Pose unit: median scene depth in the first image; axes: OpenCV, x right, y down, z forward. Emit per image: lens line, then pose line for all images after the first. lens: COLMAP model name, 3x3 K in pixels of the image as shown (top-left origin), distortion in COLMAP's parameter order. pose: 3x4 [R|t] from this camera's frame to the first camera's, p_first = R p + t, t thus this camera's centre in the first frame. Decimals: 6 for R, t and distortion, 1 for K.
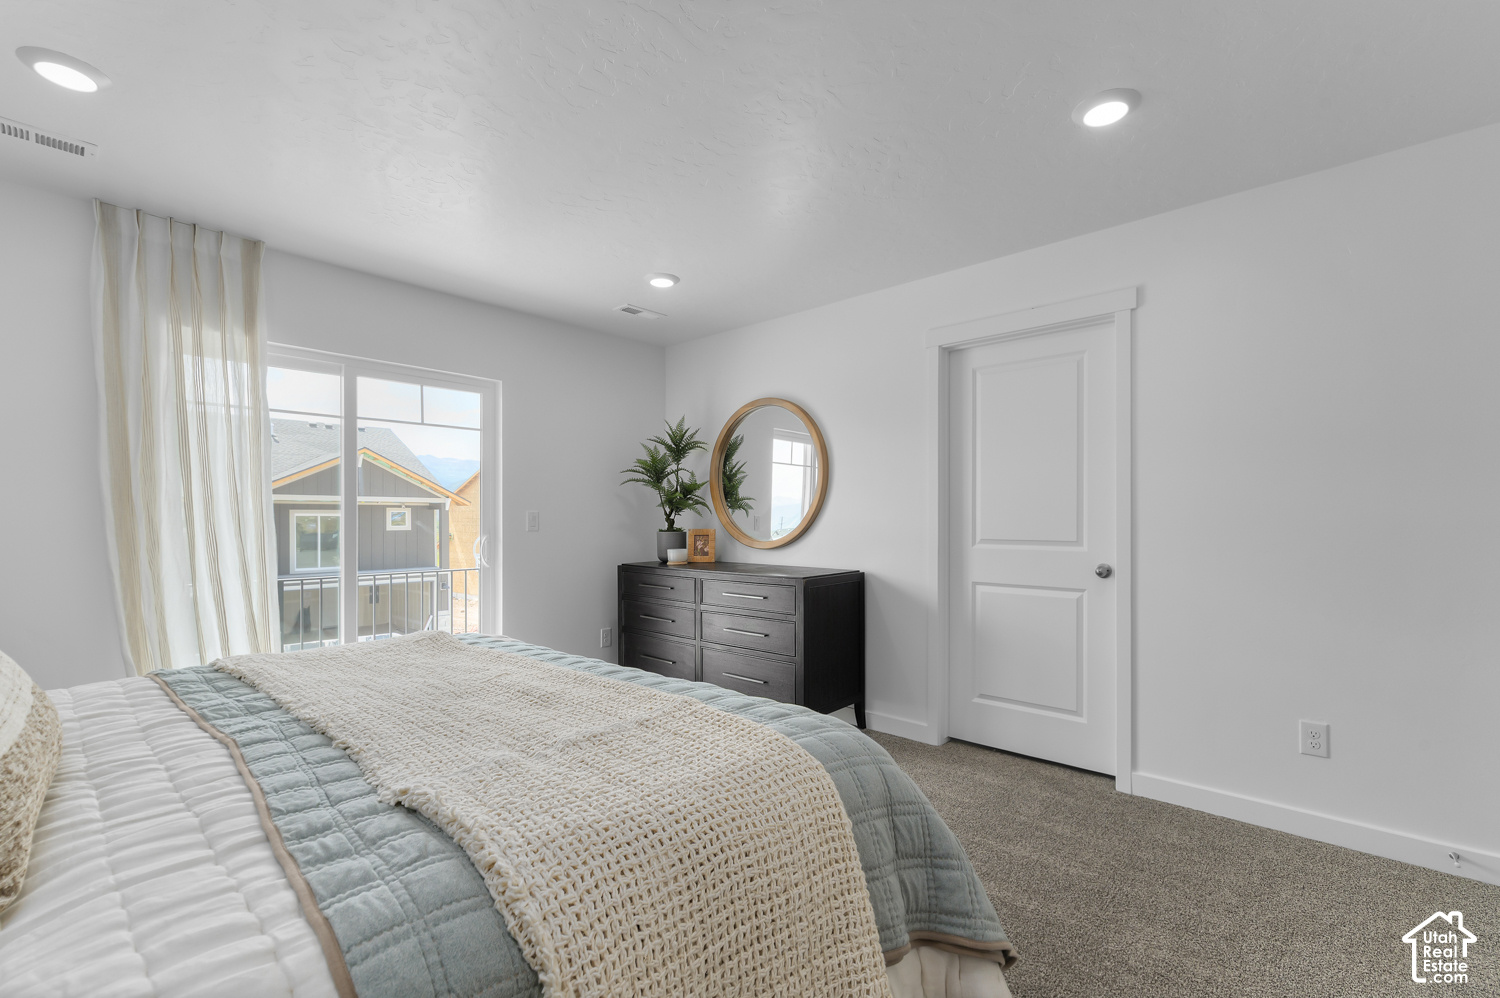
lens RADIAL K [[649.8, 0, 758.4], [0, 649.8, 515.4], [0, 0, 1]] dist [-0.000243, -0.000263]
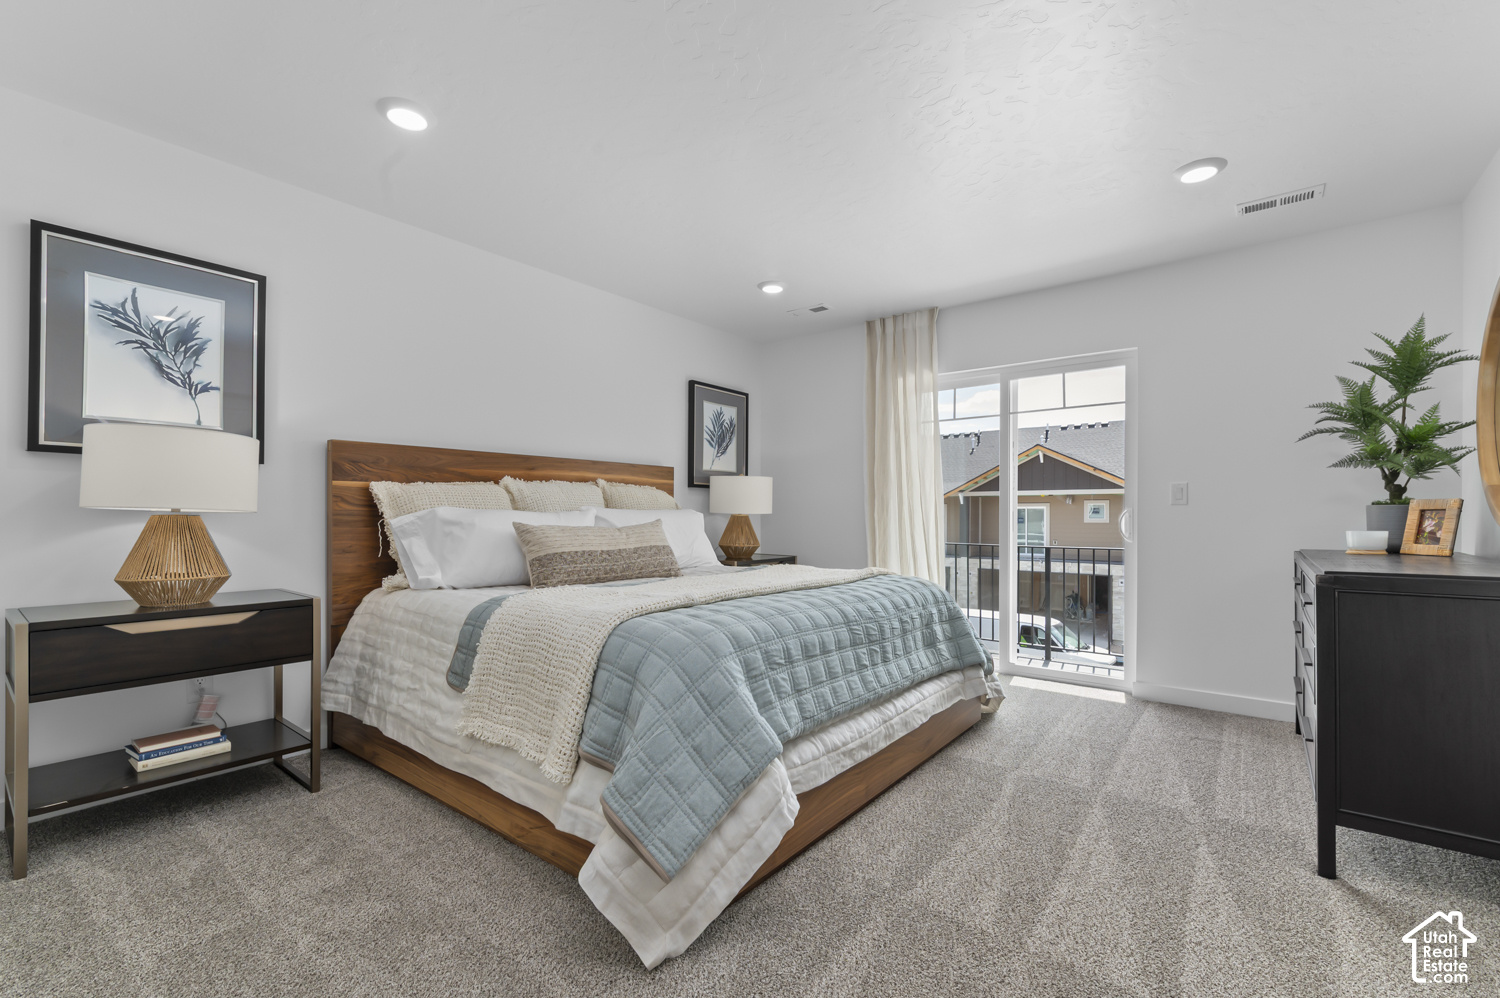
lens RADIAL K [[649.8, 0, 758.4], [0, 649.8, 515.4], [0, 0, 1]] dist [-0.000243, -0.000263]
pose [[0.069751, -0.001947, -0.997563, 0.467107], [-0.003178, 0.999993, -0.002174, 0.038999], [0.997559, 0.003322, 0.069744, 0.337867]]
